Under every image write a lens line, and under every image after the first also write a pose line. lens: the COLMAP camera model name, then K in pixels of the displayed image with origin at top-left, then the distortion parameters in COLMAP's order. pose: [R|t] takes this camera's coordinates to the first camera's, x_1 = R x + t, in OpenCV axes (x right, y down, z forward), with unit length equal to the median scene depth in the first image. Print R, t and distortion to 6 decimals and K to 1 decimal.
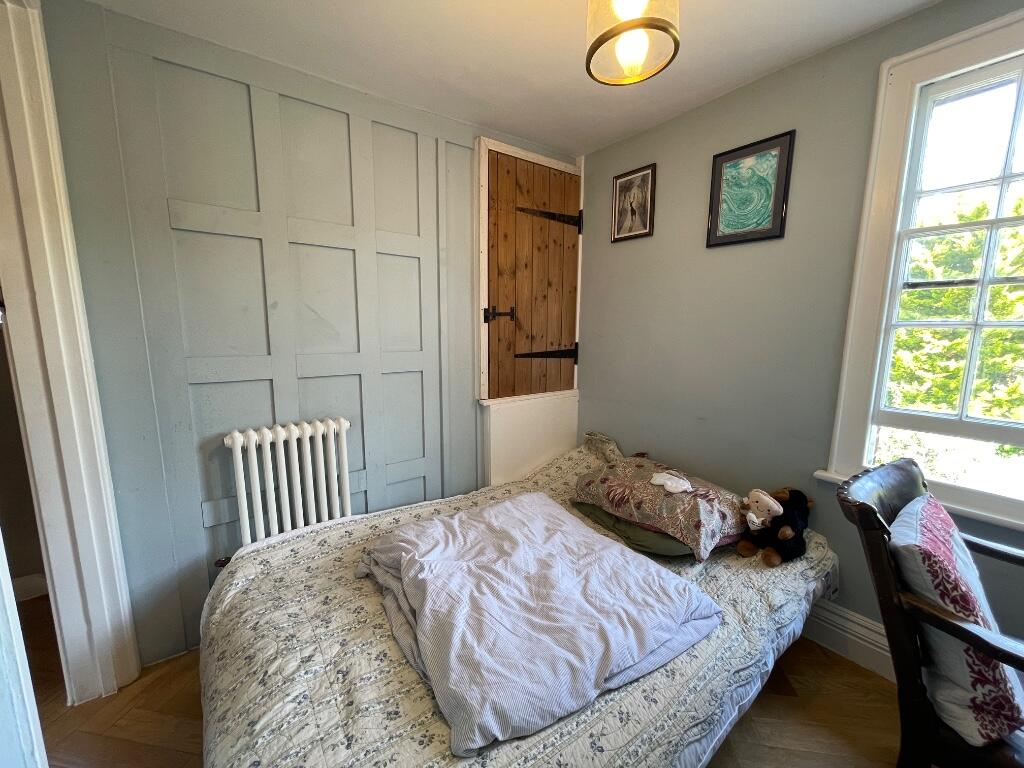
lens RADIAL K [[414.3, 0, 506.6], [0, 414.3, 386.9], [0, 0, 1]] dist [-0.002817, 0.000839]
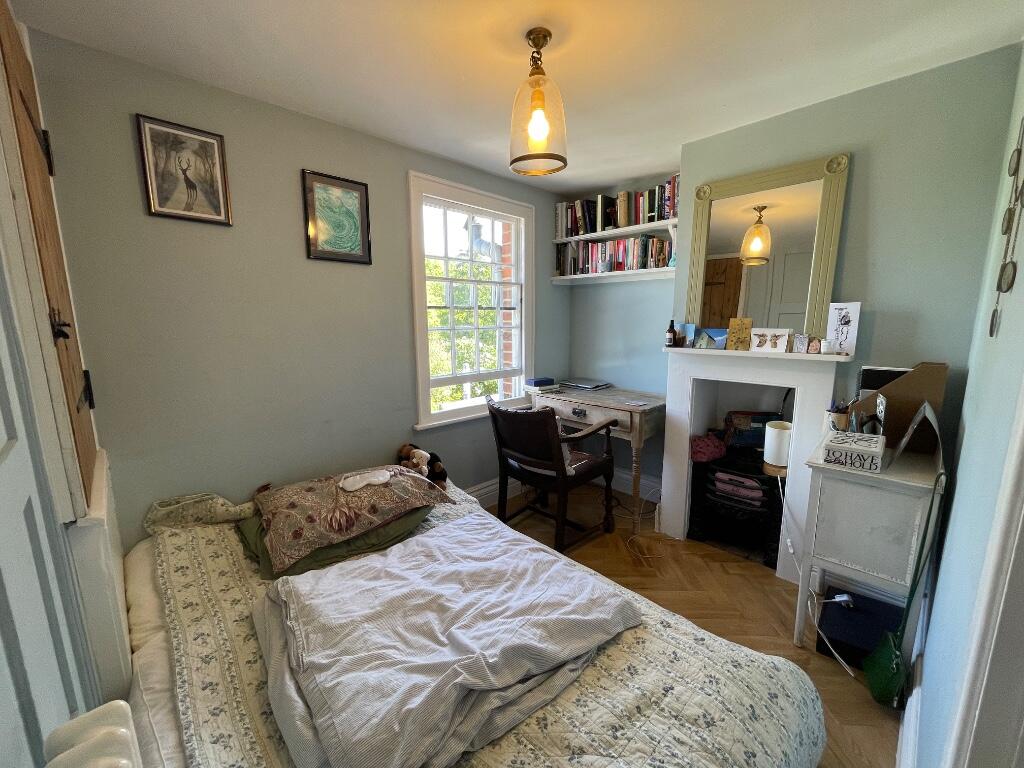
lens RADIAL K [[414.3, 0, 508.1], [0, 414.3, 388.1], [0, 0, 1]] dist [-0.002817, 0.000839]
pose [[-0.133163, -0.171160, 0.976203, -0.735810], [0.150159, 0.970120, 0.190577, -0.167295], [-0.979653, 0.171963, -0.103483, 0.779417]]
